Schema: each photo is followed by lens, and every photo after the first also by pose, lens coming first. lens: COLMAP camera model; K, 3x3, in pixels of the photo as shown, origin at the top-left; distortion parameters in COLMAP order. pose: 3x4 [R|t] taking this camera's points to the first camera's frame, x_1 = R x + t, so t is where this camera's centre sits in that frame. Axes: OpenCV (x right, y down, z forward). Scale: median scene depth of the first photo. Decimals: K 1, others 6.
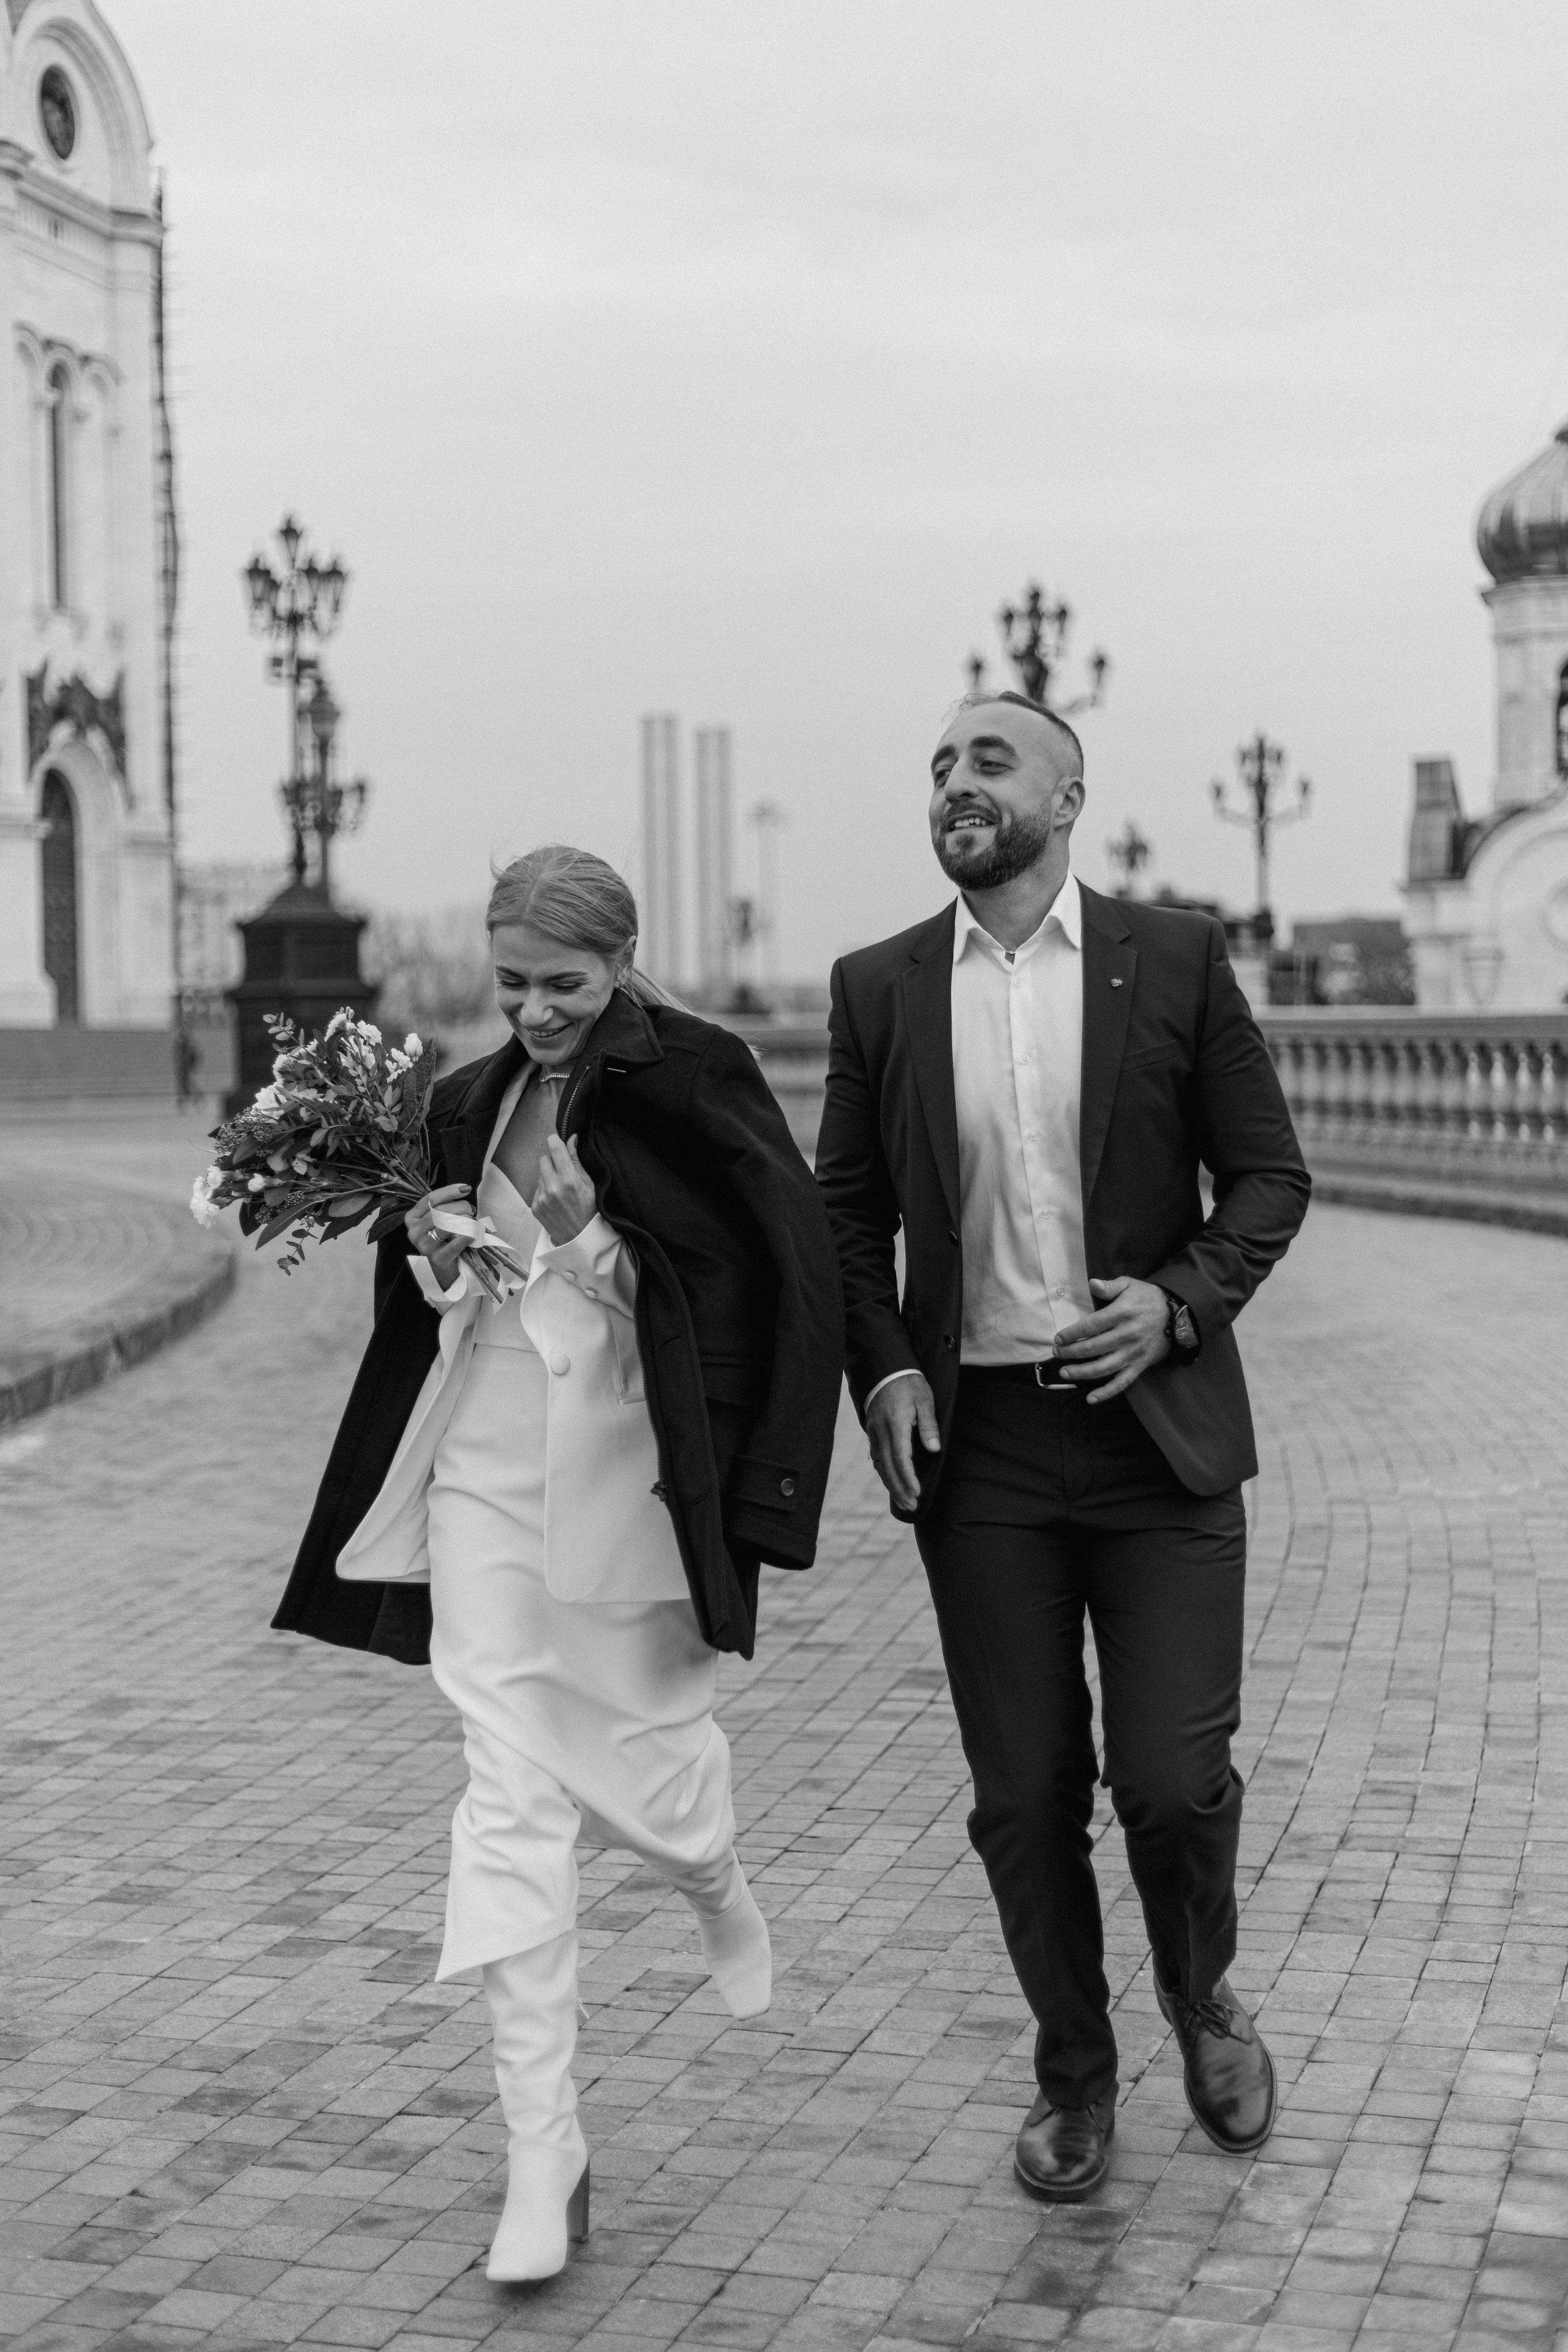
lens RADIAL K [[3387.9, 0, 772.7], [0, 3387.9, 1163.8], [0, 0, 1]] dist [-0.002649, 0.067562]
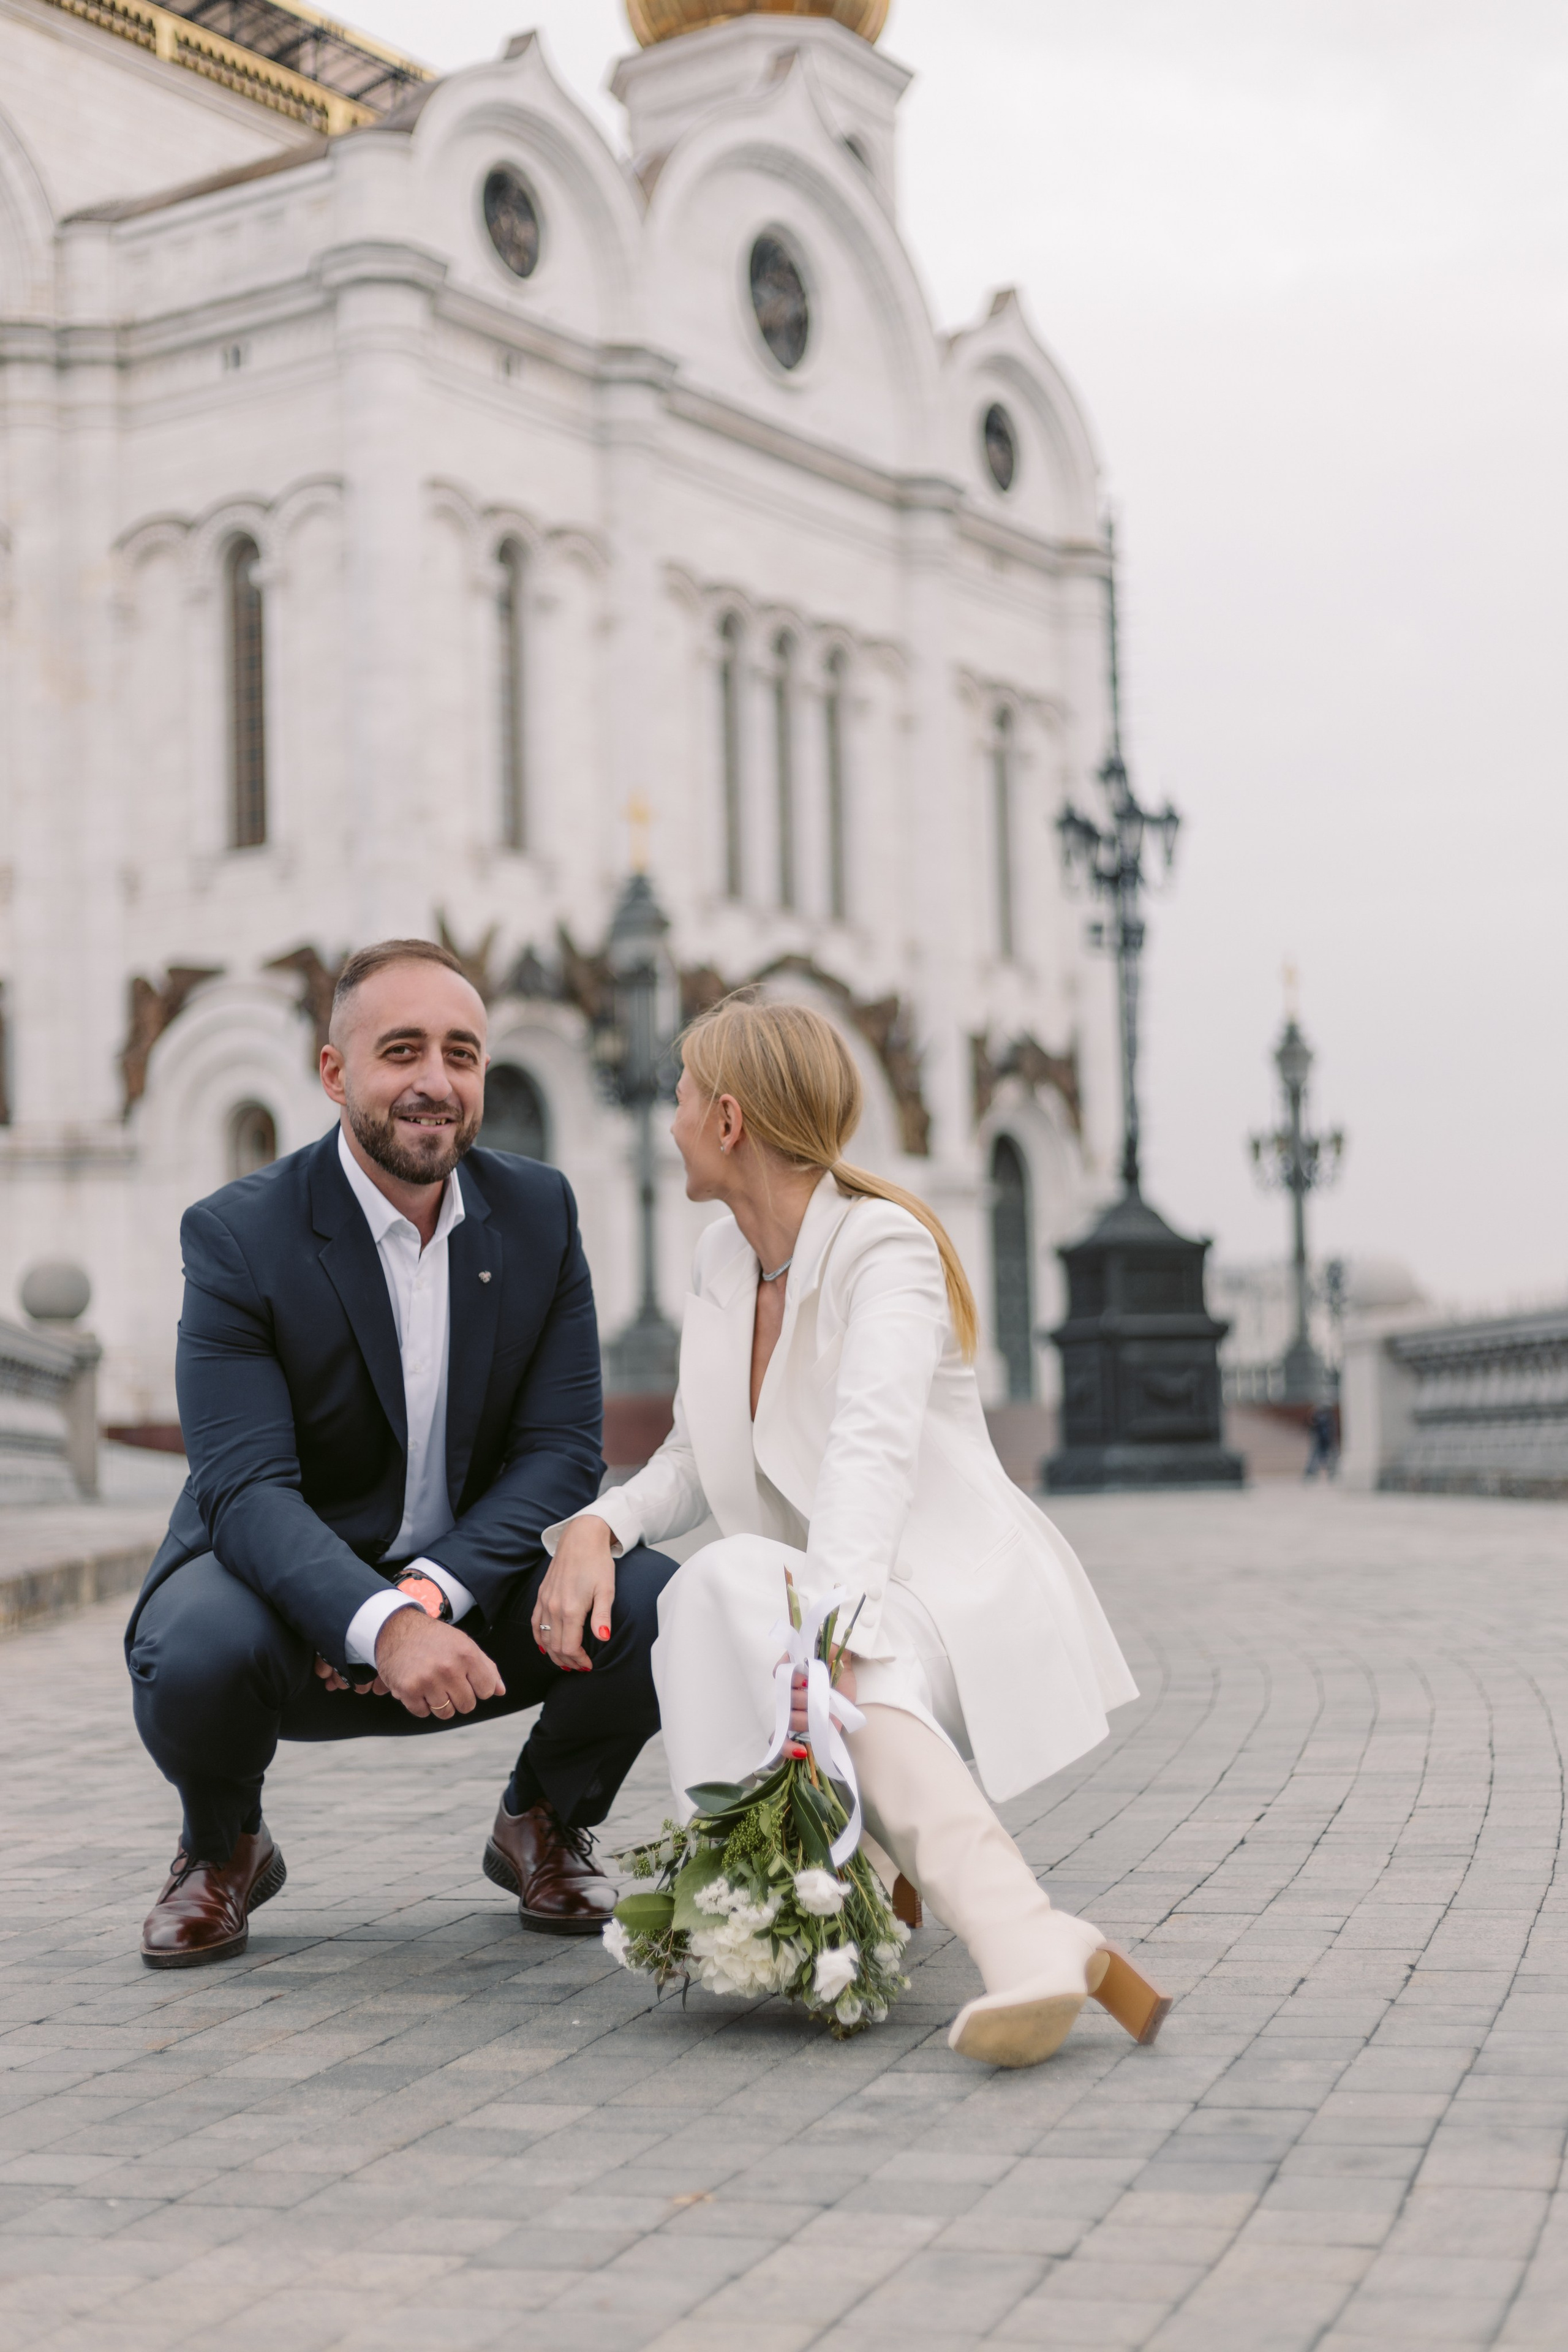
lens RADIAL K [[3415.3, 0, 765.2], [0, 3415.3, 1141.7], [0, 0, 1]] dist [0.009250, 0.079133]
pose [[0.950595, -0.042291, -0.307538, 0.018264], [0.003978, 0.992255, -0.124152, 0.002961], [0.310407, 0.116795, 0.943402, 0.131053]]
